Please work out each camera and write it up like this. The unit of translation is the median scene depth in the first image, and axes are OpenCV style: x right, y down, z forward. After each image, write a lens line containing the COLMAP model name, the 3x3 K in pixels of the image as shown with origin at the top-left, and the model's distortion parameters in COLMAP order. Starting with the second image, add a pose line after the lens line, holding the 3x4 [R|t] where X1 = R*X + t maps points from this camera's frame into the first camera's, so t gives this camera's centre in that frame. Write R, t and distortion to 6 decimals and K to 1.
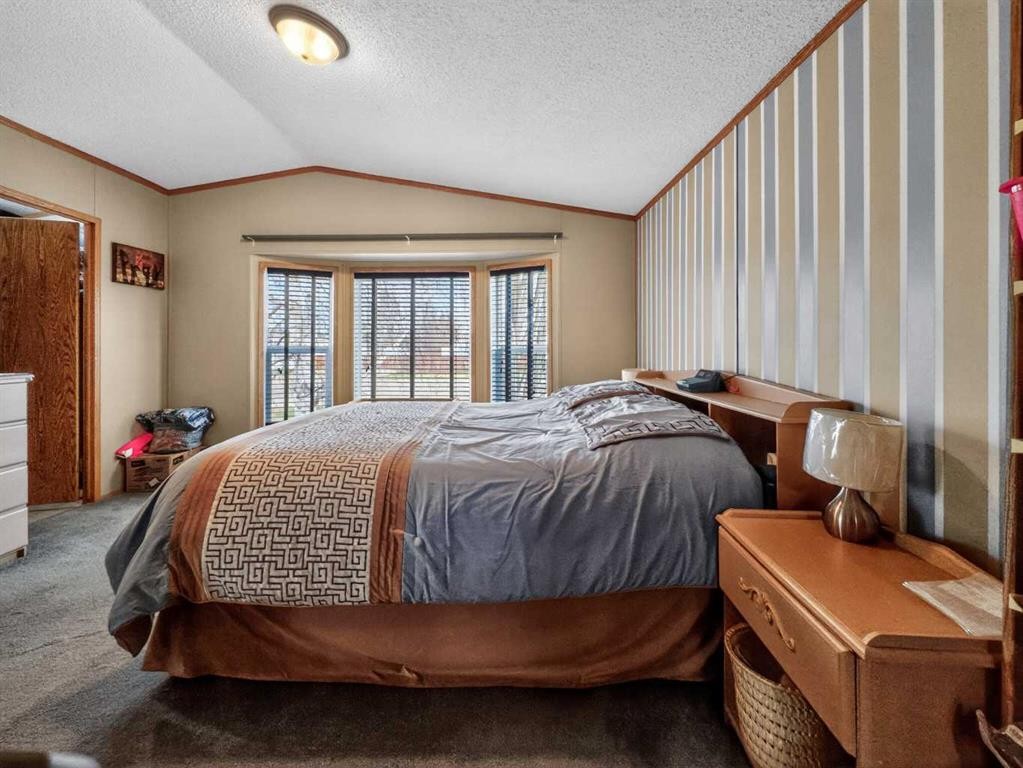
lens RADIAL K [[436.0, 0, 516.3], [0, 436.0, 360.0], [0, 0, 1]] dist [-0.002414, -0.000372]
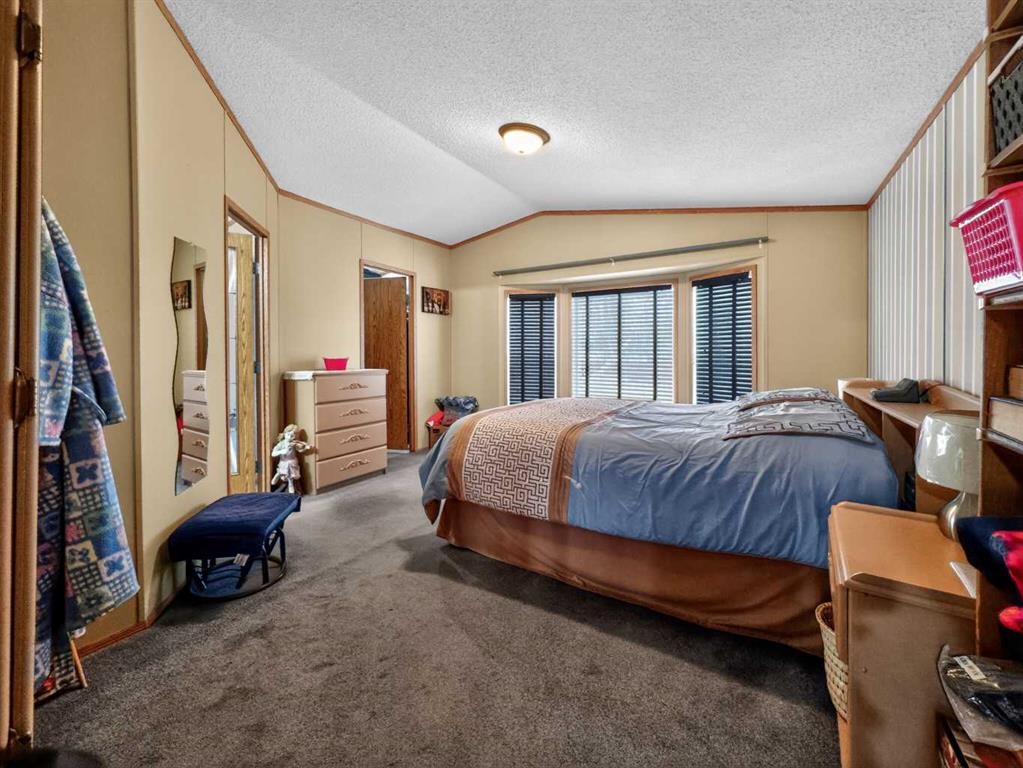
lens RADIAL K [[390.3, 0, 514.2], [0, 390.3, 403.1], [0, 0, 1]] dist [0.000485, -0.000079]
pose [[0.868161, 0.061183, -0.492497, 0.185451], [-0.014207, 0.995029, 0.098568, 0.006149], [0.496079, -0.078576, 0.864714, -0.200277]]
